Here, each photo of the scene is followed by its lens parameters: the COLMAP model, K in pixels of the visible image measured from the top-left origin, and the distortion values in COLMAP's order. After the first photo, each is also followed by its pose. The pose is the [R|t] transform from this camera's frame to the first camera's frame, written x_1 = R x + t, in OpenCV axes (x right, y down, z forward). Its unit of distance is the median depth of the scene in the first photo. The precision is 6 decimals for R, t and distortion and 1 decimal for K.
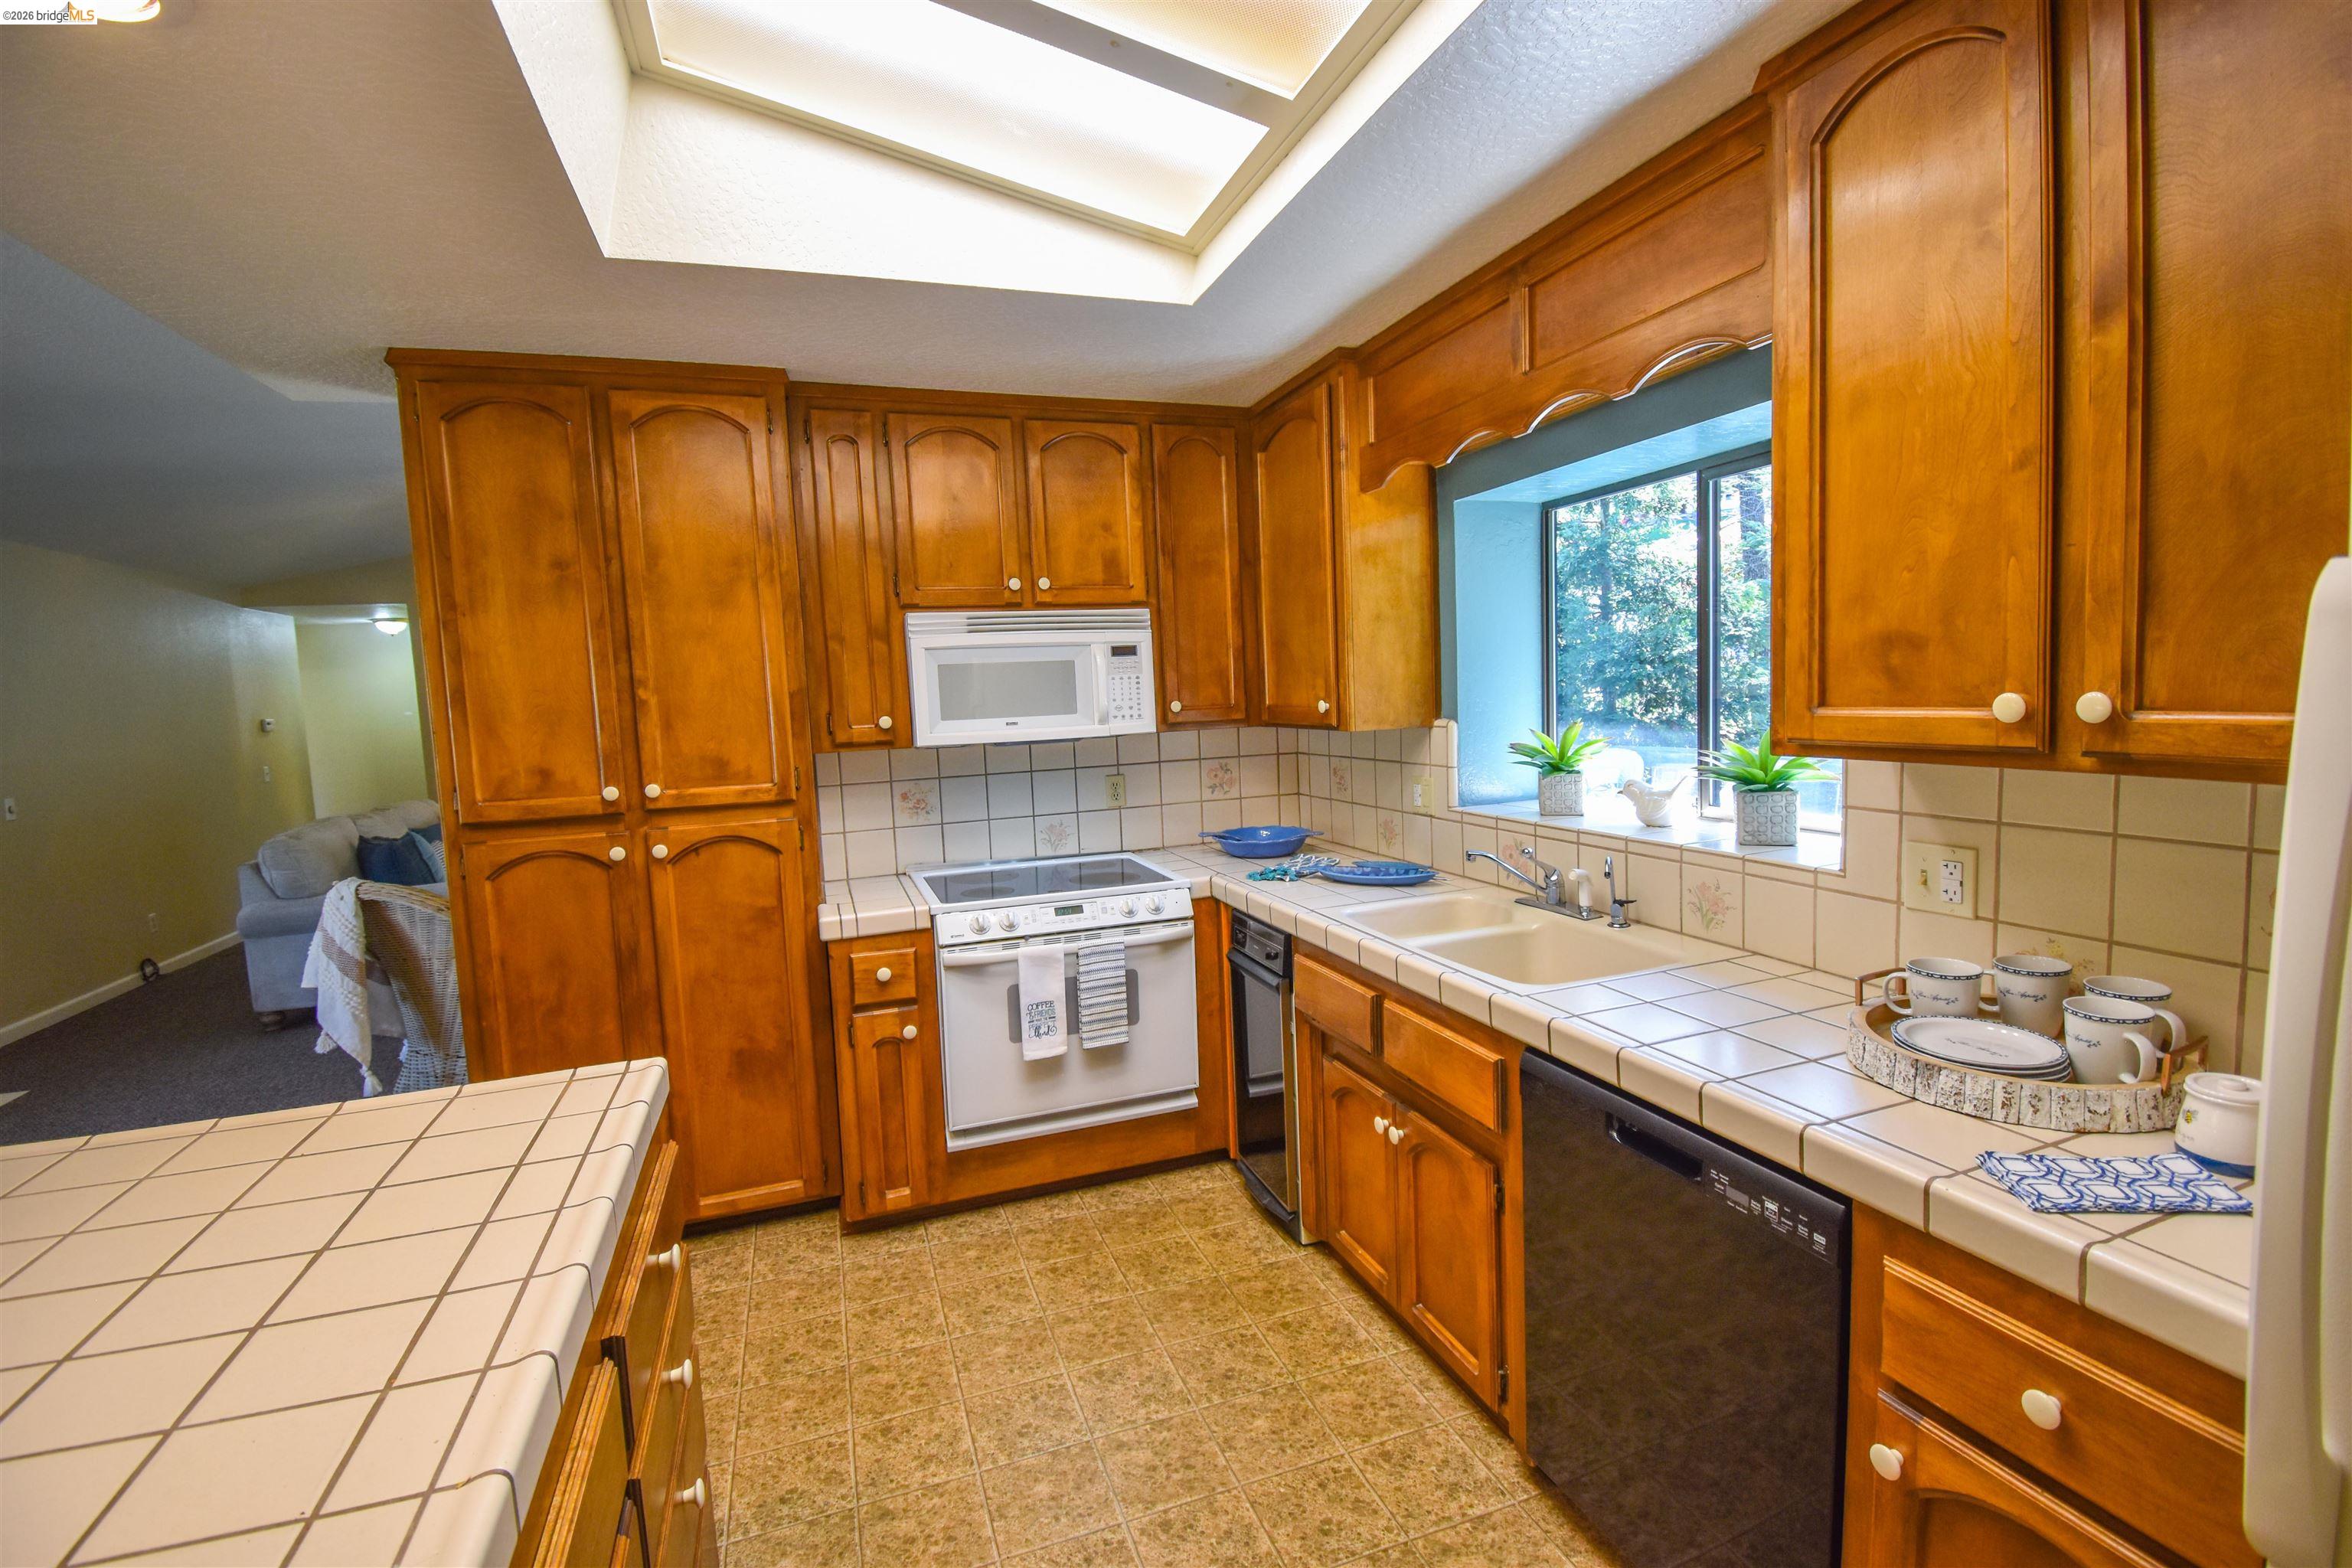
lens RADIAL K [[1029.4, 0, 1178.5], [0, 1029.4, 778.4], [0, 0, 1]] dist [0.023346, -0.028578]
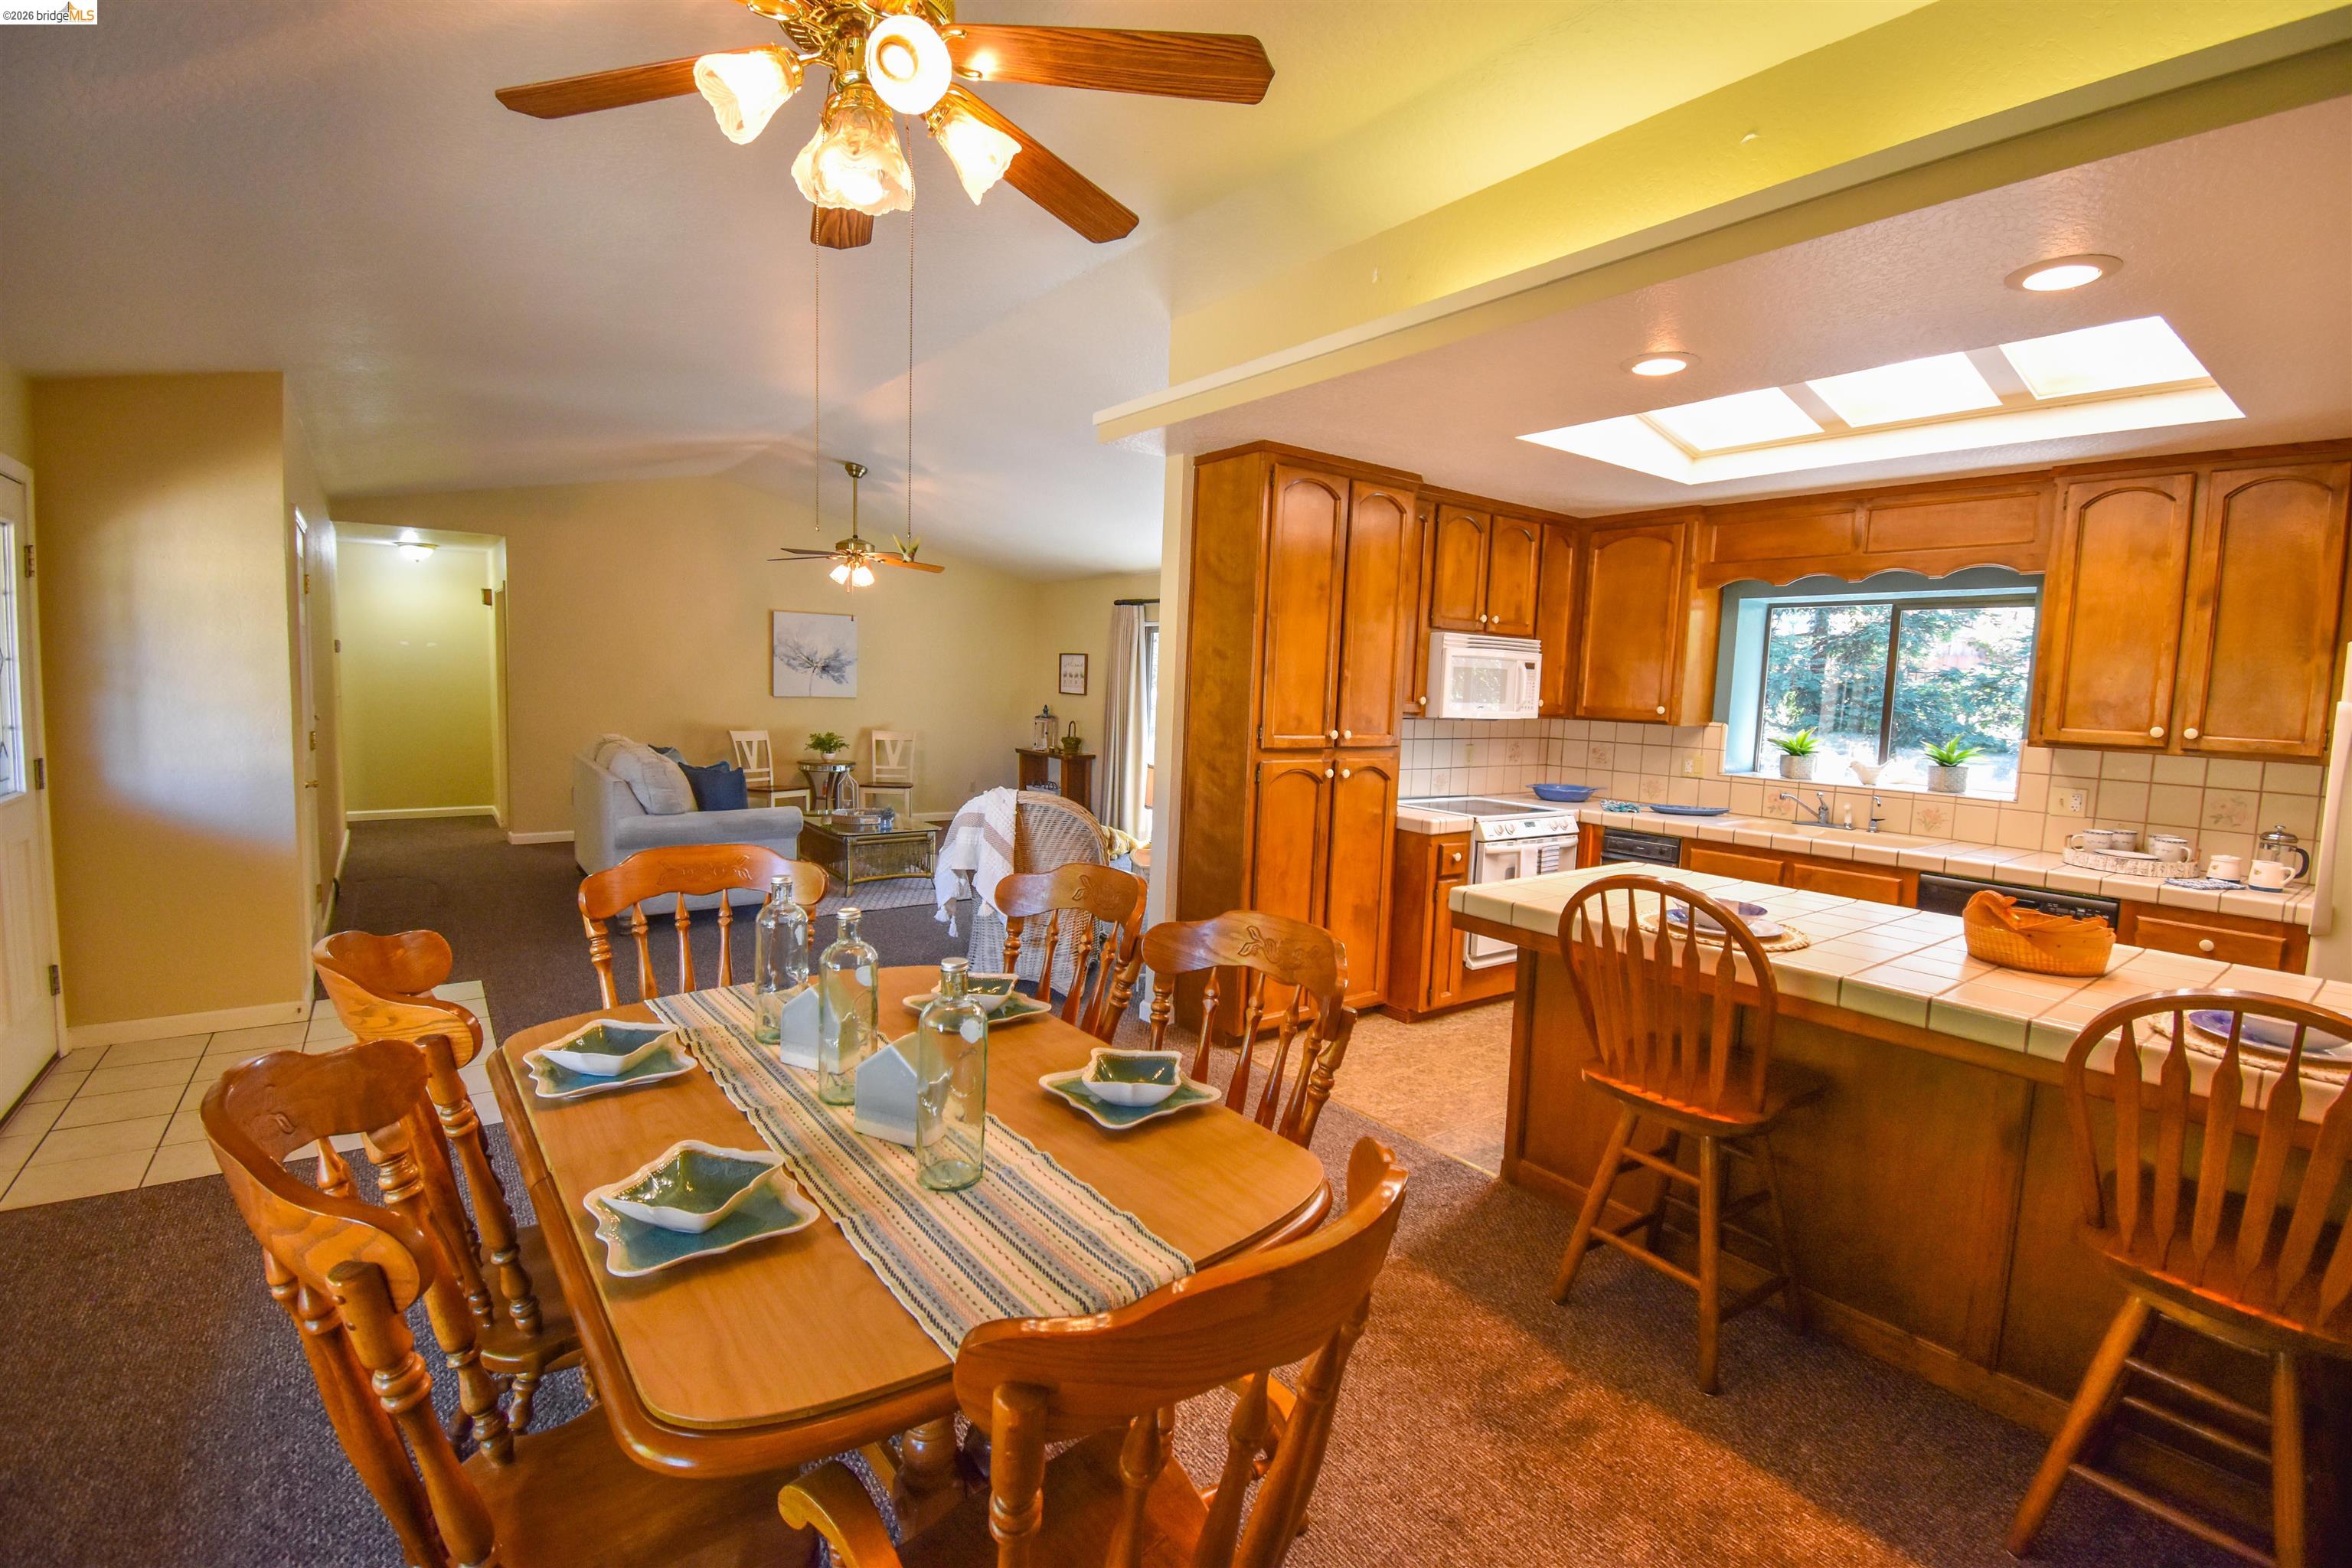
lens RADIAL K [[1029.4, 0, 1178.5], [0, 1029.4, 778.4], [0, 0, 1]] dist [0.023346, -0.028578]
pose [[0.952577, 0.050474, 0.300084, -1.168259], [-0.051739, 0.998654, -0.003737, 0.093590], [-0.299868, -0.011967, 0.953906, -0.401518]]
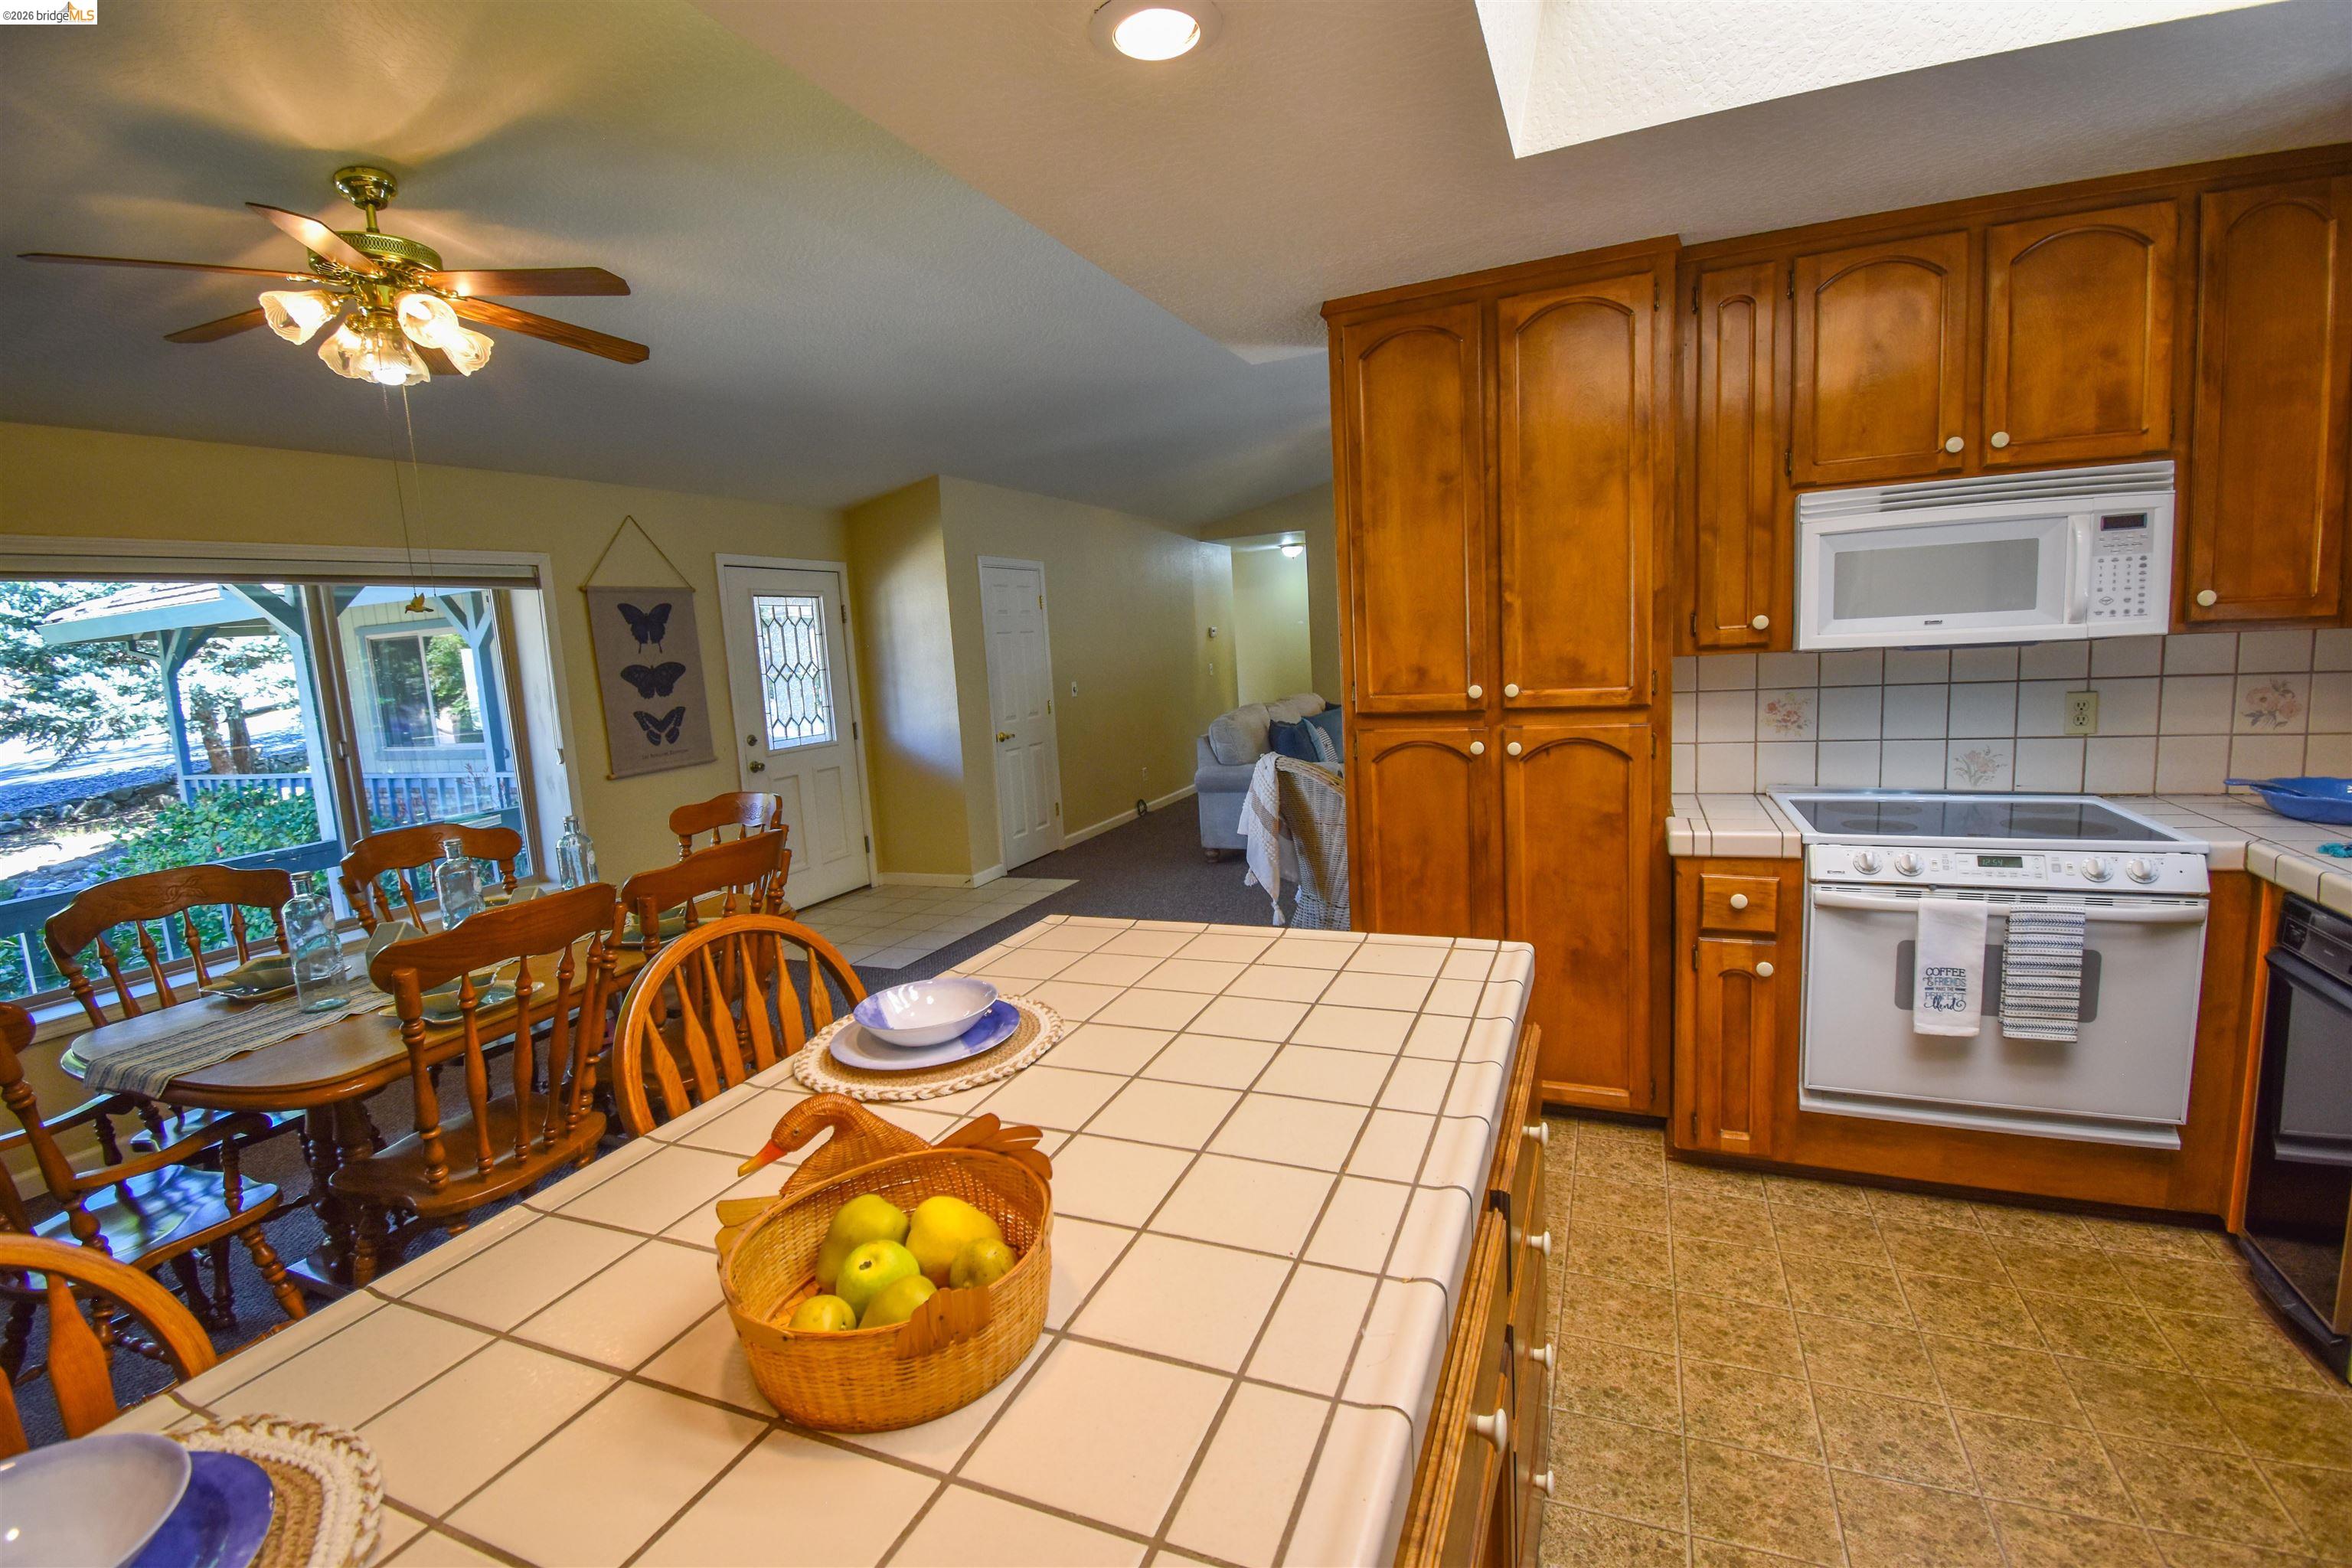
lens RADIAL K [[1029.4, 0, 1178.5], [0, 1029.4, 778.4], [0, 0, 1]] dist [0.023346, -0.028578]
pose [[0.732870, 0.091668, -0.674165, -0.041458], [-0.031101, 0.994360, 0.101397, 0.004892], [0.679658, -0.053344, 0.731587, 0.001346]]
